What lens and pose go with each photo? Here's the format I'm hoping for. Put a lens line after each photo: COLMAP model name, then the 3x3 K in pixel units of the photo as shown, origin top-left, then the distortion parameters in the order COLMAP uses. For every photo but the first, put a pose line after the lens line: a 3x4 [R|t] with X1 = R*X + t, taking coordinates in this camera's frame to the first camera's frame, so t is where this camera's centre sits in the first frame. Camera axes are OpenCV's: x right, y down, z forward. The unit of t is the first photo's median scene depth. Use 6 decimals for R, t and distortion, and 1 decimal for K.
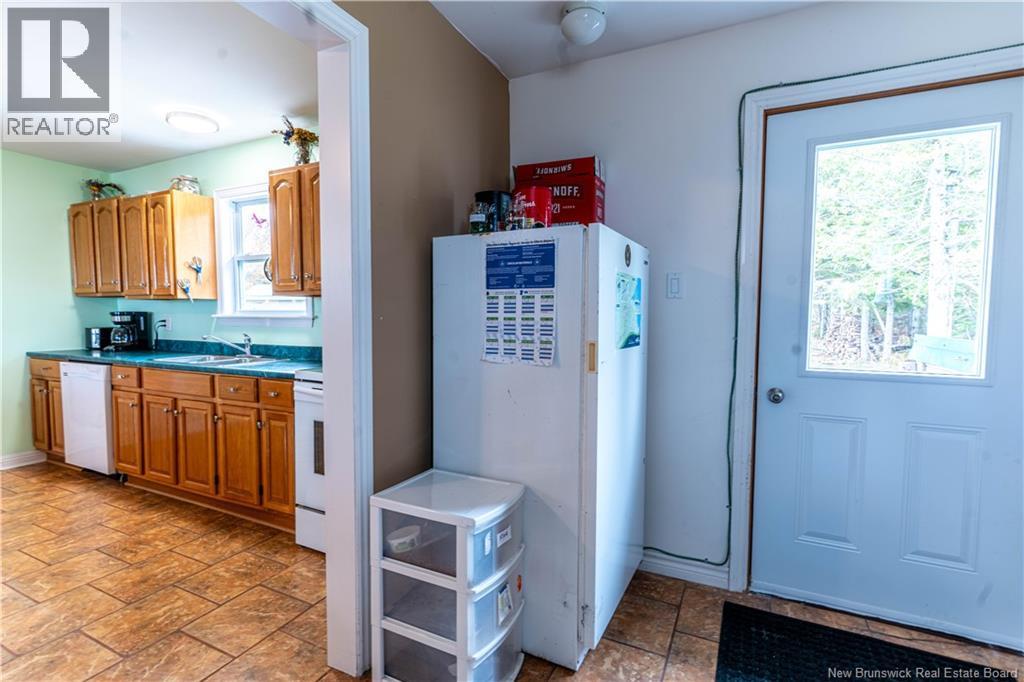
lens RADIAL K [[485.4, 0, 514.1], [0, 485.4, 342.3], [0, 0, 1]] dist [0.004064, -0.001040]
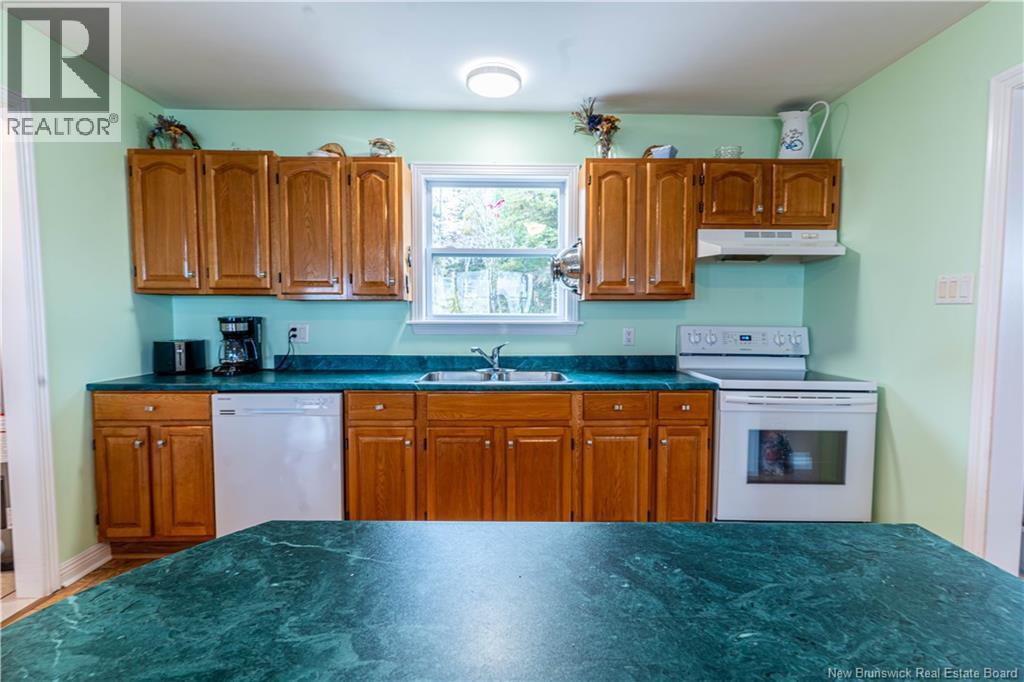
lens RADIAL K [[485.4, 0, 514.5], [0, 485.4, 341.6], [0, 0, 1]] dist [0.004064, -0.001040]
pose [[0.890063, -0.025403, 0.455129, -0.974627], [0.028176, 0.999603, 0.000691, -0.022125], [-0.454966, 0.012208, 0.890425, 0.261795]]
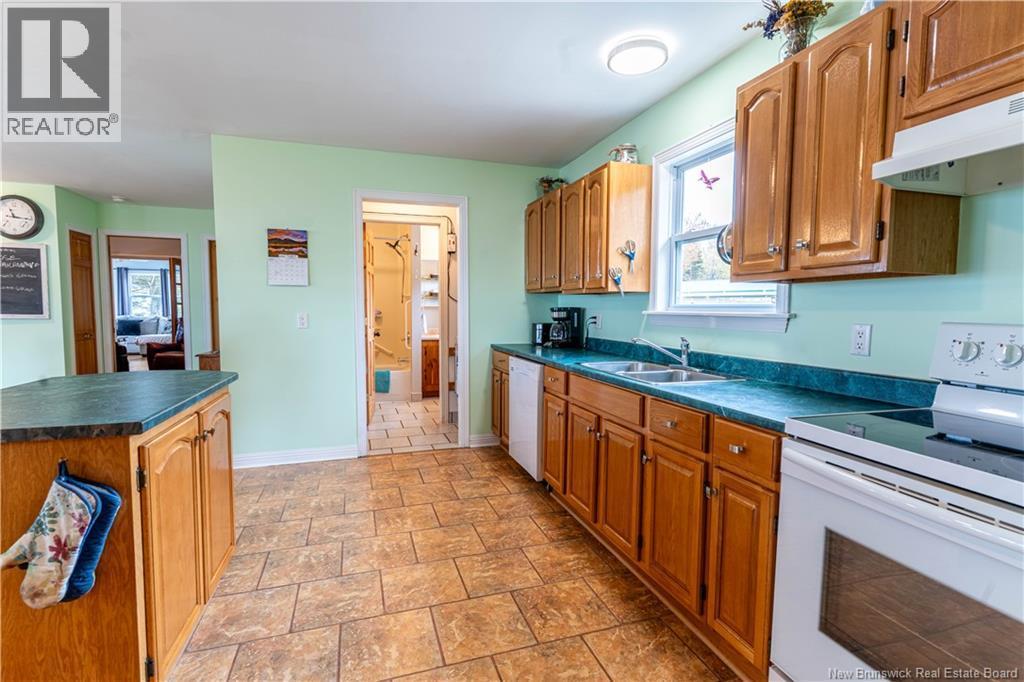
lens RADIAL K [[485.4, 0, 513.4], [0, 485.4, 341.1], [0, 0, 1]] dist [0.004064, -0.001040]
pose [[0.698179, 0.050001, -0.714175, -0.222377], [-0.047228, 0.998602, 0.023744, -0.018599], [0.714364, 0.017152, 0.699564, 0.325636]]
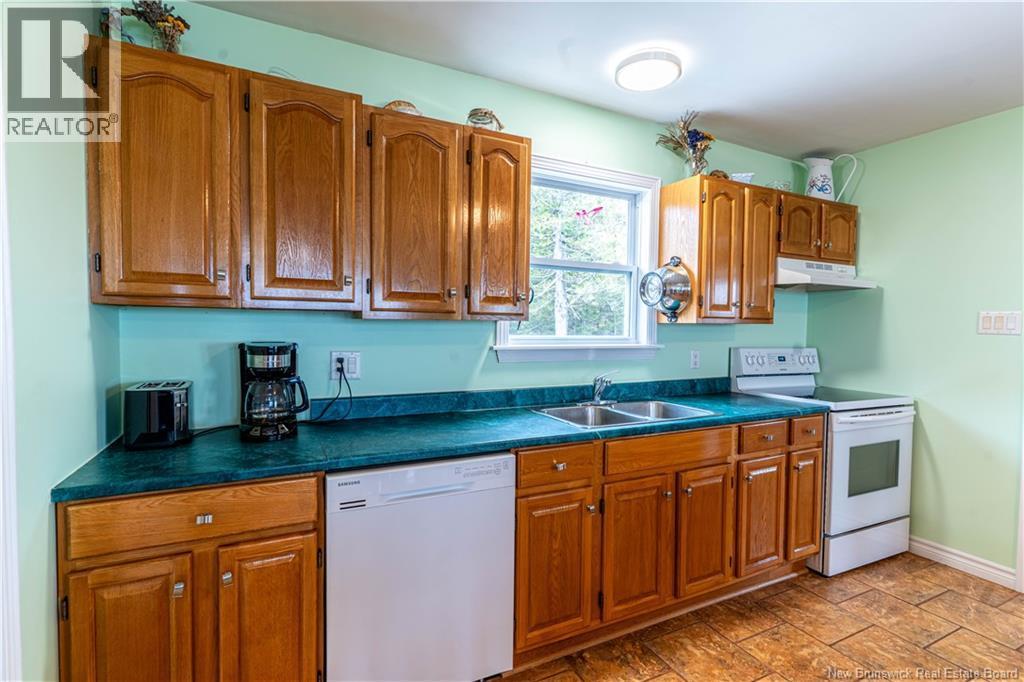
lens RADIAL K [[485.4, 0, 511.1], [0, 485.4, 341.3], [0, 0, 1]] dist [0.004064, -0.001040]
pose [[0.602996, -0.023073, 0.797410, -1.298948], [0.037140, 0.999310, 0.000830, -0.073782], [-0.796879, 0.029115, 0.603437, 0.723080]]
